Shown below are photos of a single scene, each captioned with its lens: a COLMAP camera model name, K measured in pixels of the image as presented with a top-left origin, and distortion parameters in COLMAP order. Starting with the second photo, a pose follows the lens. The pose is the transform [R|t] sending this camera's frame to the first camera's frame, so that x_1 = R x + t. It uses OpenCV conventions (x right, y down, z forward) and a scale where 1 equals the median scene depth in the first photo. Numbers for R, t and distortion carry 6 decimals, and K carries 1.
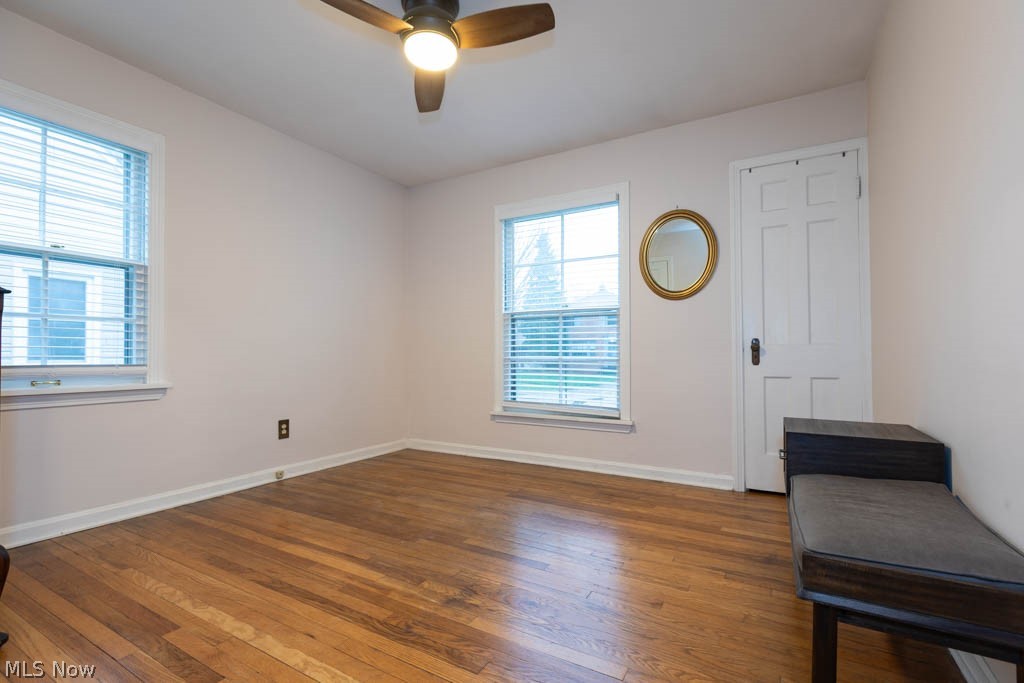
lens RADIAL K [[463.9, 0, 511.5], [0, 463.9, 347.6], [0, 0, 1]] dist [0.000998, 0.000669]
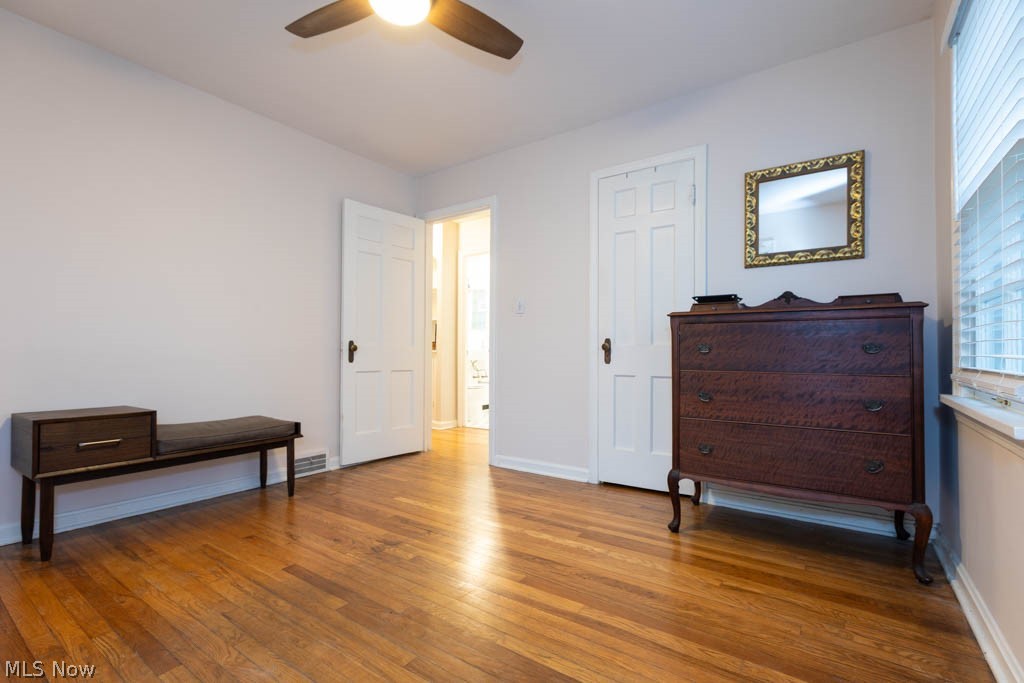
lens RADIAL K [[463.9, 0, 511.9], [0, 463.9, 348.3], [0, 0, 1]] dist [0.000998, 0.000669]
pose [[-0.995447, 0.002846, 0.095277, -0.536835], [-0.000699, 0.999310, -0.037149, 0.043607], [-0.095317, -0.037046, -0.994757, 2.102429]]
